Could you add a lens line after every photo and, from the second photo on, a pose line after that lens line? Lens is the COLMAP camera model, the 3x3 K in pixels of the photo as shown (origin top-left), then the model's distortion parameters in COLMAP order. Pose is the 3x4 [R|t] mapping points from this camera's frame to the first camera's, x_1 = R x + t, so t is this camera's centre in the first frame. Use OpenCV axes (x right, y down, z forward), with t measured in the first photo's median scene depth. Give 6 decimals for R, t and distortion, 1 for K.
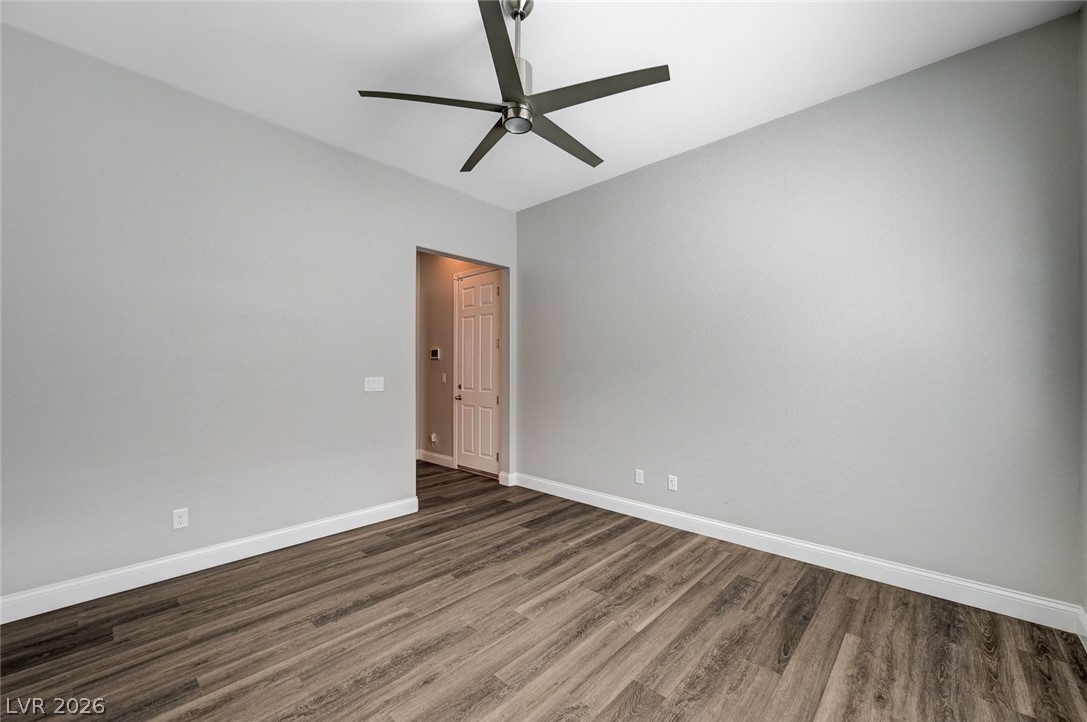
lens RADIAL K [[429.9, 0, 547.3], [0, 429.9, 371.9], [0, 0, 1]] dist [-0.003279, 0.000194]
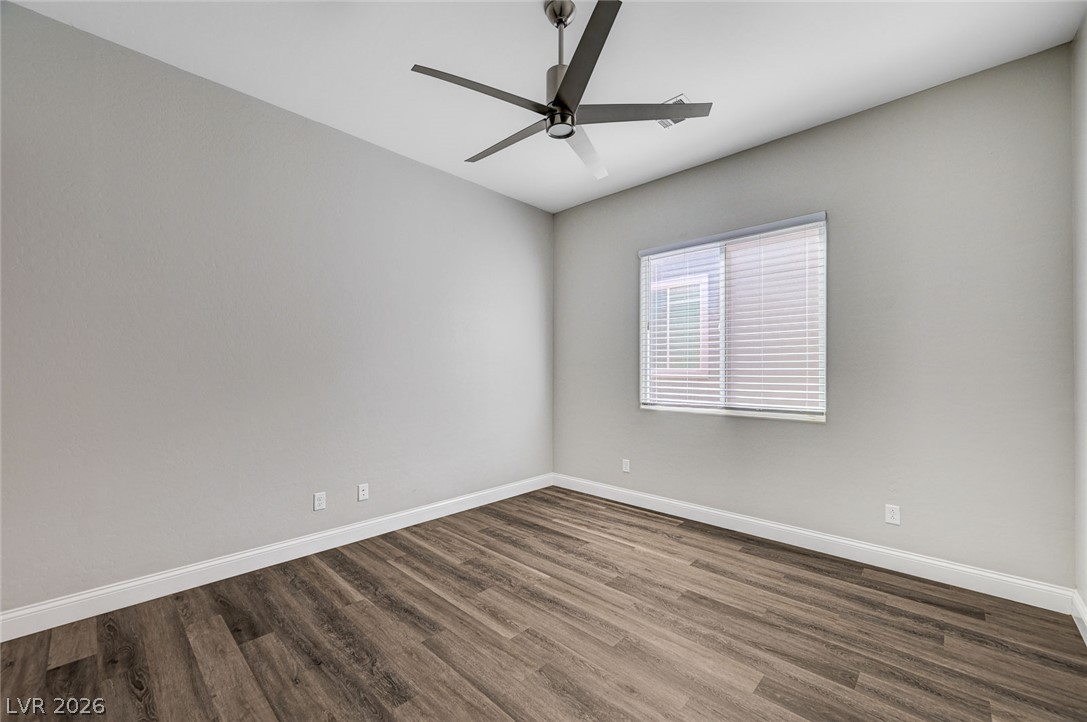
lens RADIAL K [[429.9, 0, 547.3], [0, 429.9, 371.9], [0, 0, 1]] dist [-0.003279, 0.000194]
pose [[0.014062, -0.005245, 0.999887, -0.864832], [0.004527, 0.999976, 0.005182, -0.005765], [-0.999891, 0.004453, 0.014085, 0.809571]]
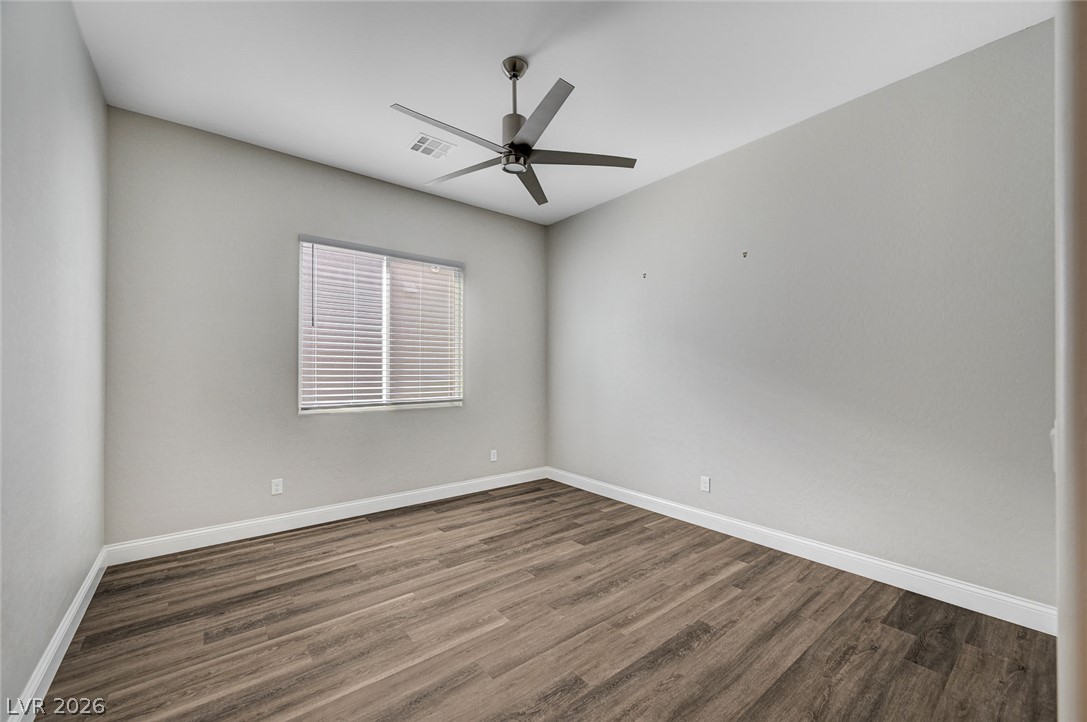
lens RADIAL K [[429.9, 0, 547.3], [0, 429.9, 371.9], [0, 0, 1]] dist [-0.003279, 0.000194]
pose [[-0.989130, -0.001689, 0.147036, -0.269766], [-0.000197, 0.999948, 0.010161, -0.012559], [-0.147046, 0.010021, -0.989079, 1.728413]]
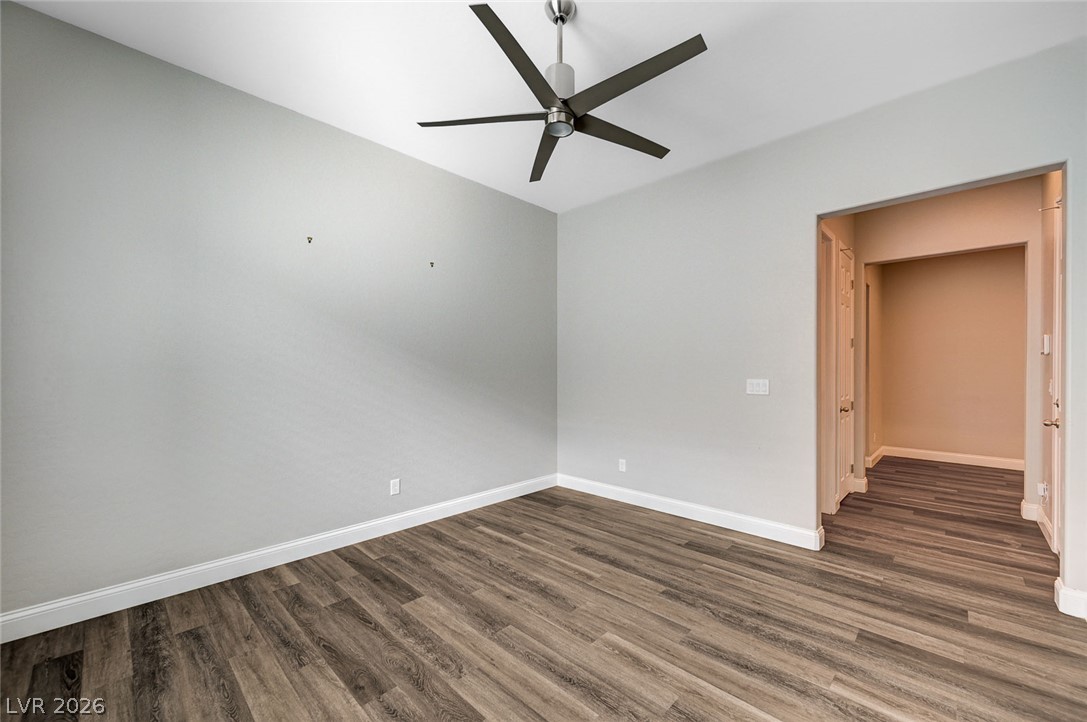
lens RADIAL K [[429.9, 0, 547.3], [0, 429.9, 371.9], [0, 0, 1]] dist [-0.003279, 0.000194]
pose [[-0.023250, 0.004052, -0.999721, 0.753104], [-0.006702, 0.999969, 0.004209, -0.005215], [0.999707, 0.006798, -0.023222, 0.792866]]
